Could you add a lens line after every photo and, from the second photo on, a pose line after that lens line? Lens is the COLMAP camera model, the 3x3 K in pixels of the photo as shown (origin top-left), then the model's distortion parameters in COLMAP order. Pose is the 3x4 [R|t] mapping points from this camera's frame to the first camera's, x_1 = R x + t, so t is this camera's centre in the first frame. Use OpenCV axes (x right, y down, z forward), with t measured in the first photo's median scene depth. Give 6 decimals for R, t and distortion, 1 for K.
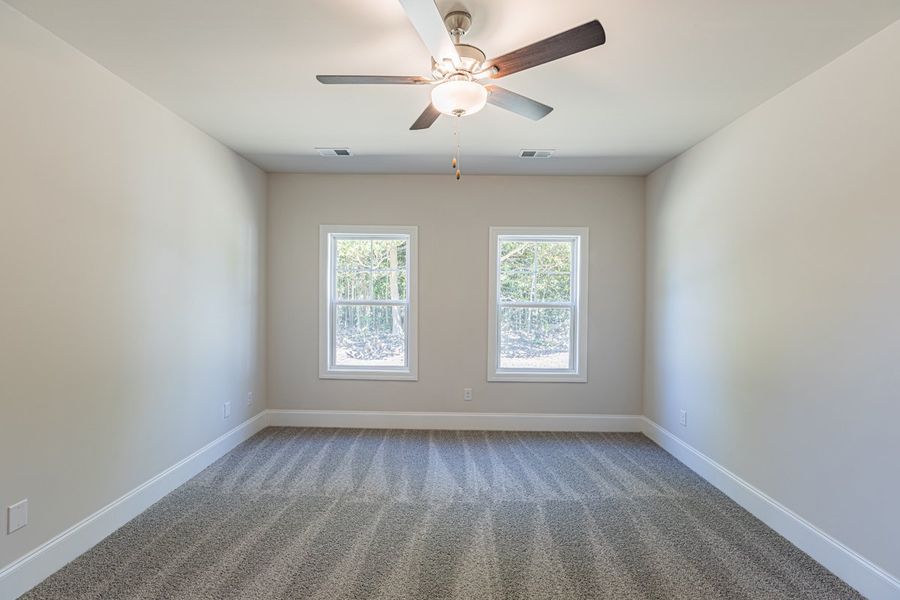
lens RADIAL K [[402.1, 0, 451.4], [0, 402.1, 298.2], [0, 0, 1]] dist [0.001215, -0.000288]
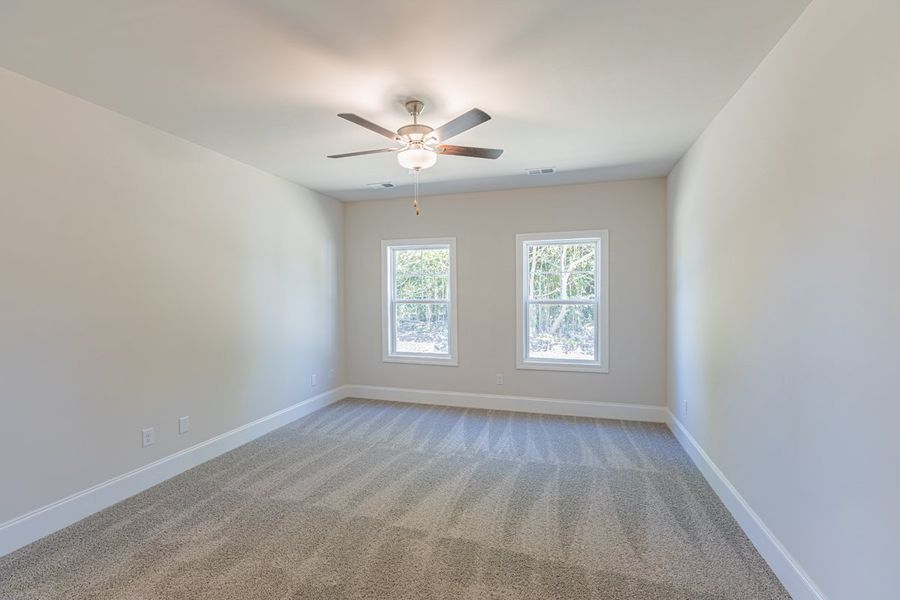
lens RADIAL K [[402.1, 0, 451.4], [0, 402.1, 298.2], [0, 0, 1]] dist [0.001215, -0.000288]
pose [[0.959736, -0.013551, -0.280578, 0.275188], [0.014190, 0.999899, 0.000246, 0.002347], [0.280546, -0.004217, 0.959831, -0.180381]]
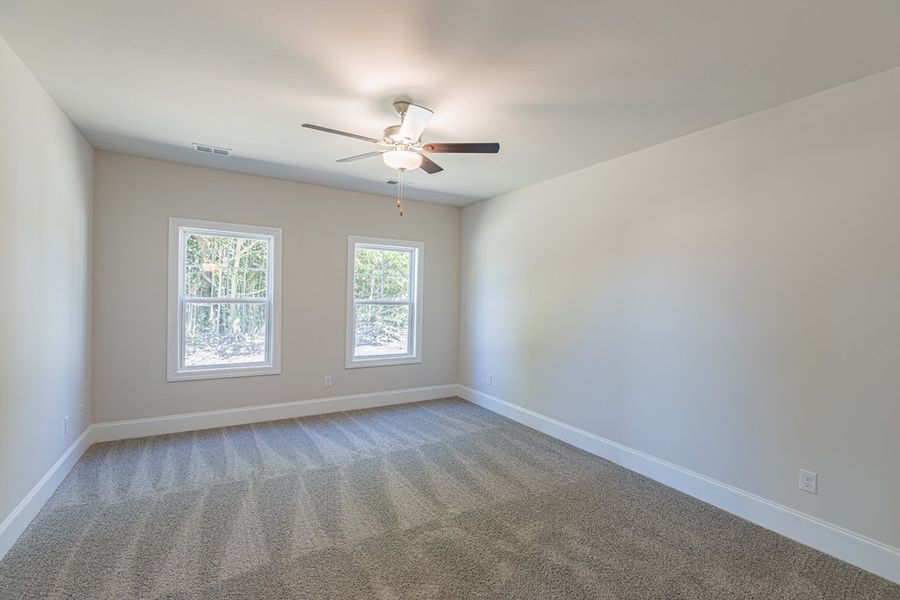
lens RADIAL K [[401.4, 0, 453.9], [0, 401.4, 298.7], [0, 0, 1]] dist [0.003354, 0.000144]
pose [[0.846283, 0.003402, 0.532723, -0.304076], [-0.008278, 0.999943, 0.006765, -0.005850], [-0.532670, -0.010135, 0.846263, -0.164564]]
